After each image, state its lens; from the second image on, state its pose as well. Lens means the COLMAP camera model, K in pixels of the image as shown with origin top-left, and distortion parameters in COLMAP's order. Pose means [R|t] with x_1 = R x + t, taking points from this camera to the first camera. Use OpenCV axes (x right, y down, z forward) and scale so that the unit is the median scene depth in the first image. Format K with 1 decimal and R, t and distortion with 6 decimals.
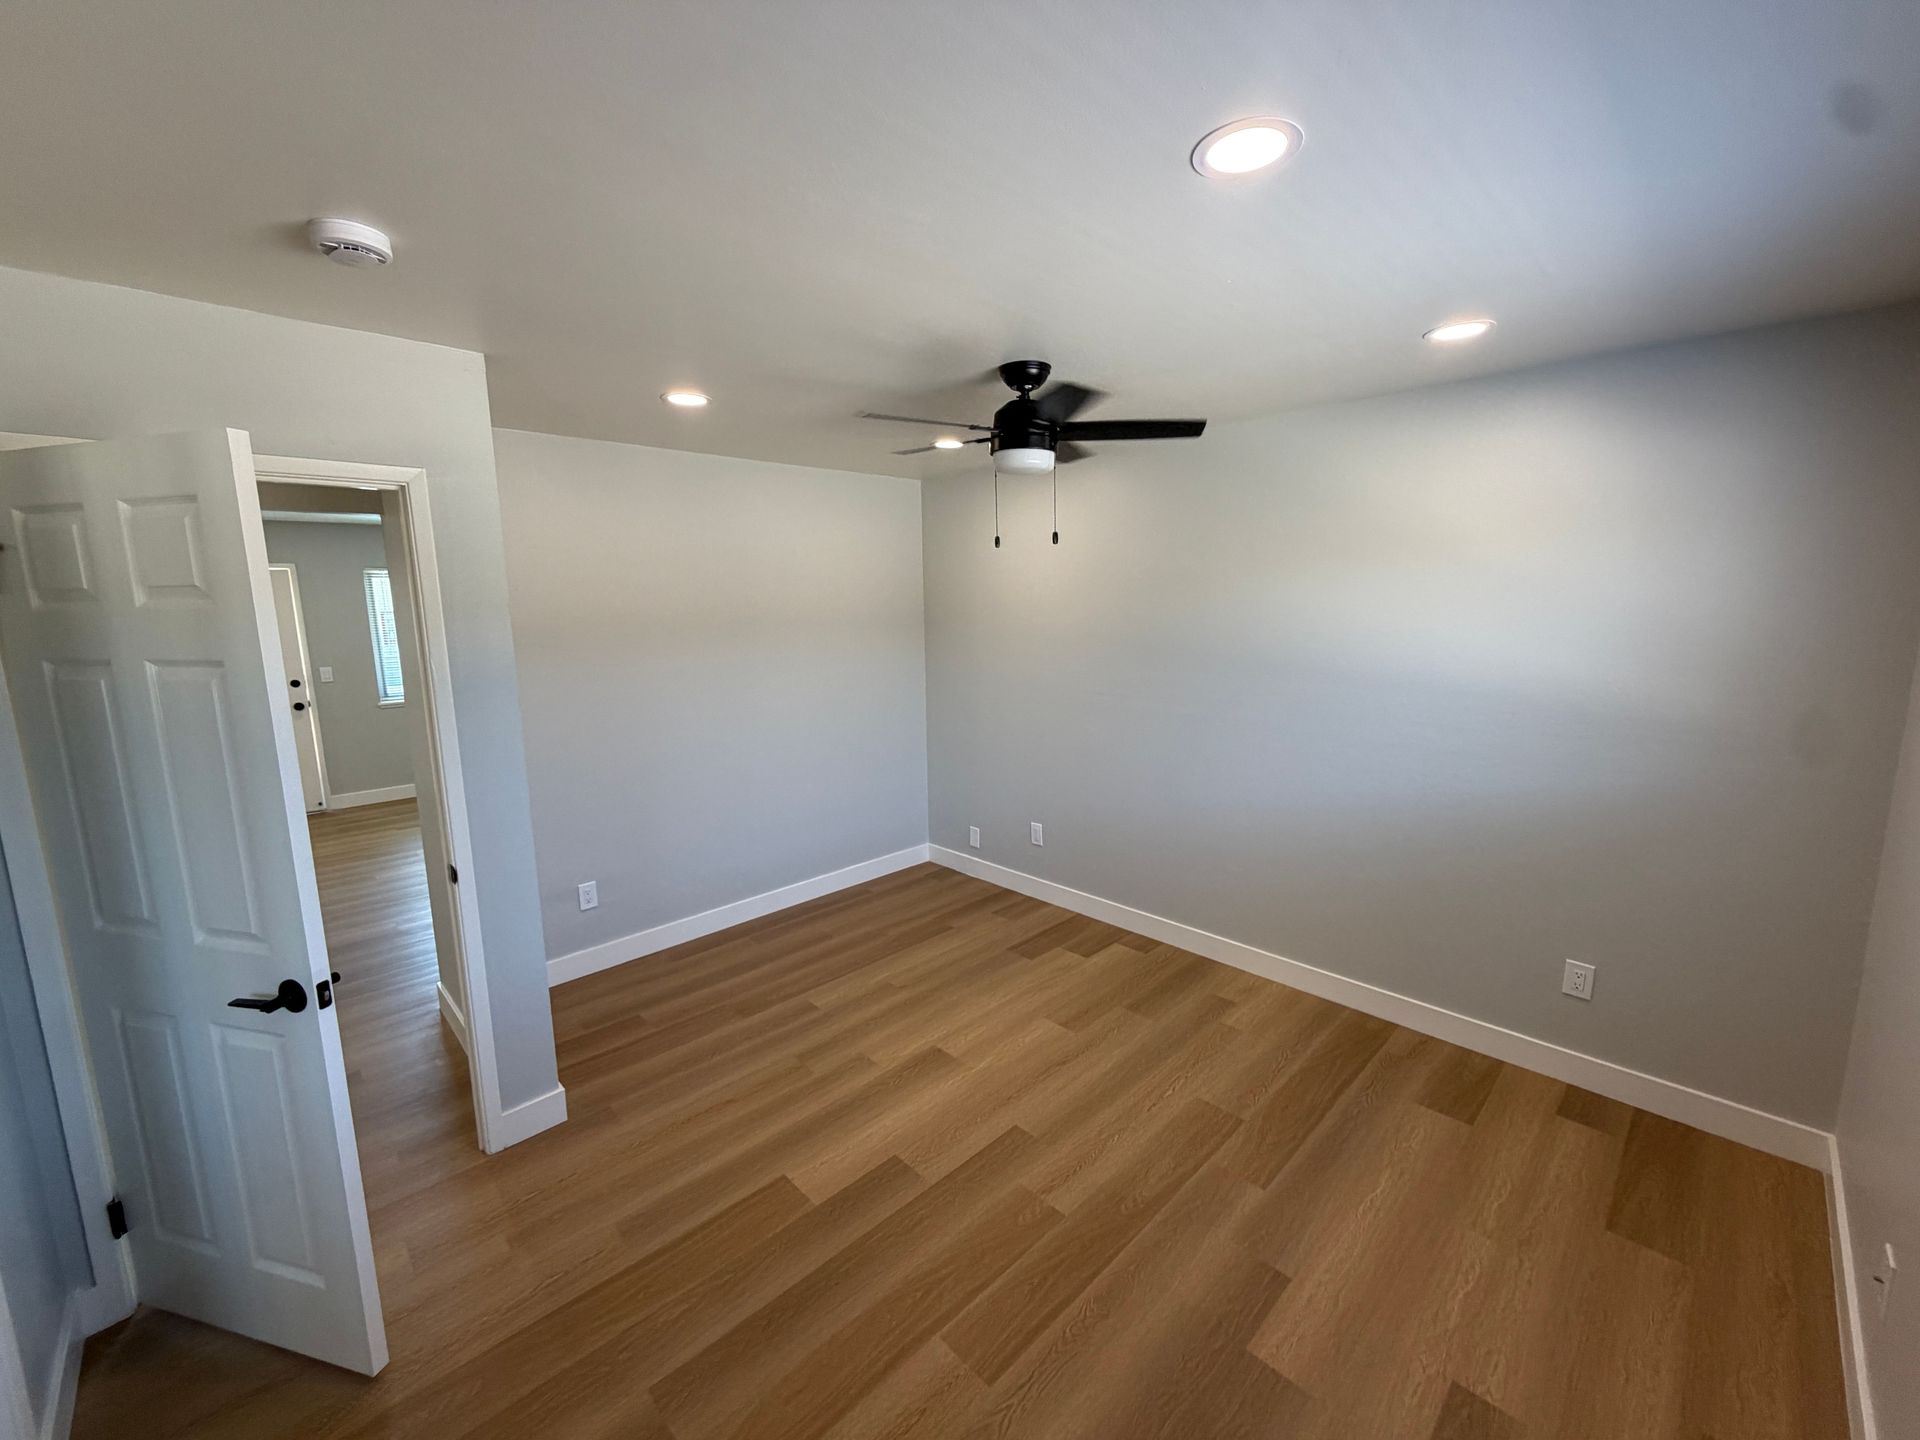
lens RADIAL K [[766.1, 0, 963.5], [0, 766.1, 720.8], [0, 0, 1]] dist [0.001231, -0.000378]
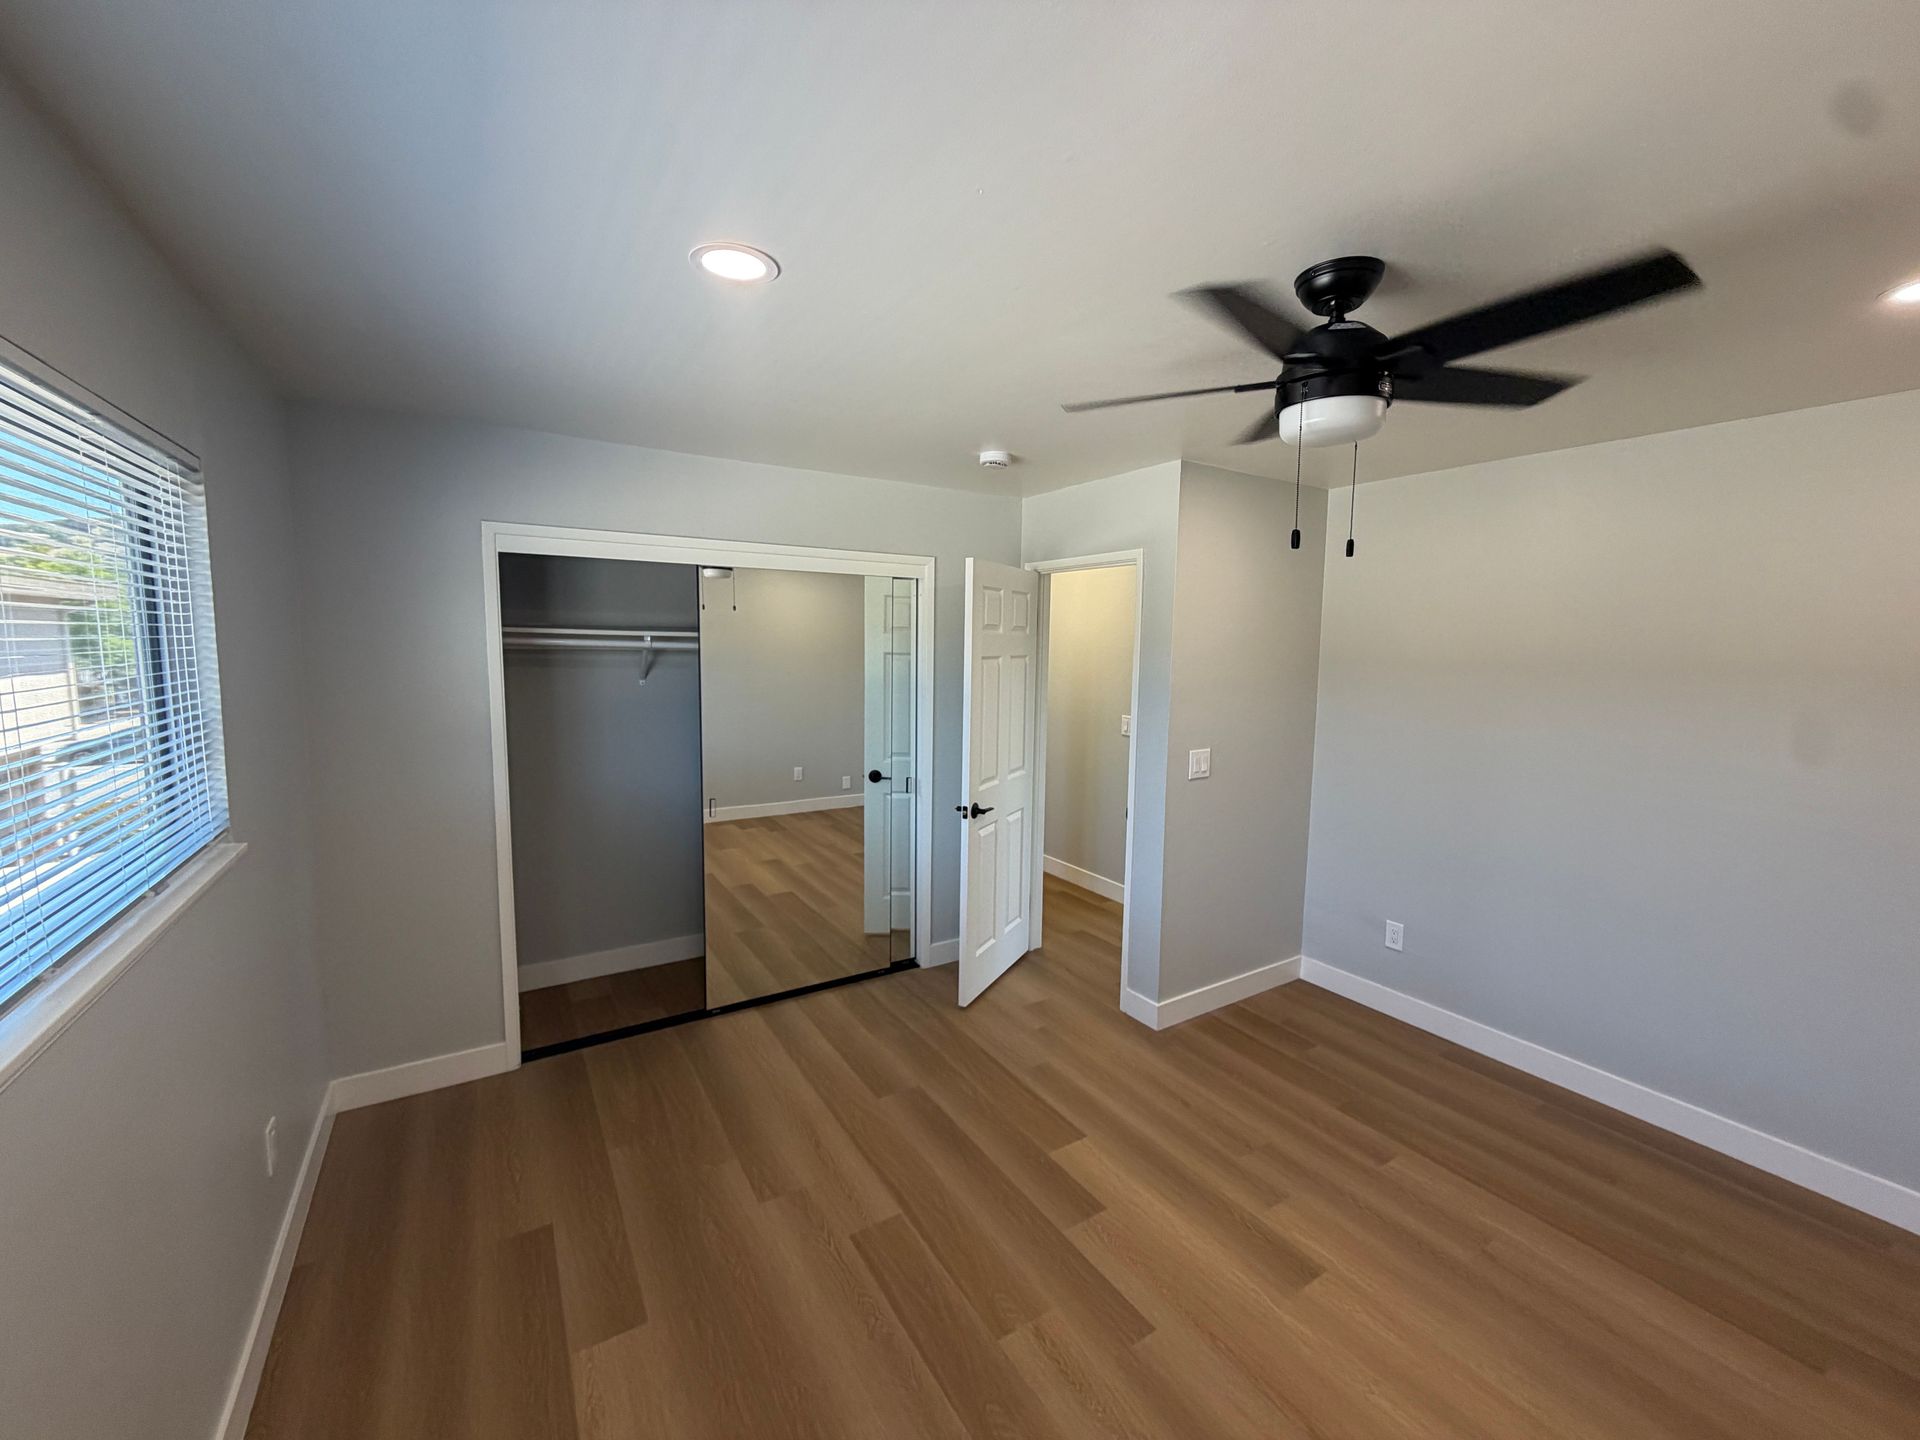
lens RADIAL K [[766.1, 0, 962.8], [0, 766.1, 717.1], [0, 0, 1]] dist [0.001231, -0.000378]
pose [[-0.211381, 0.109164, -0.971288, 0.660648], [-0.161379, 0.976206, 0.144837, -0.117268], [0.963989, 0.187362, -0.188735, 0.724283]]
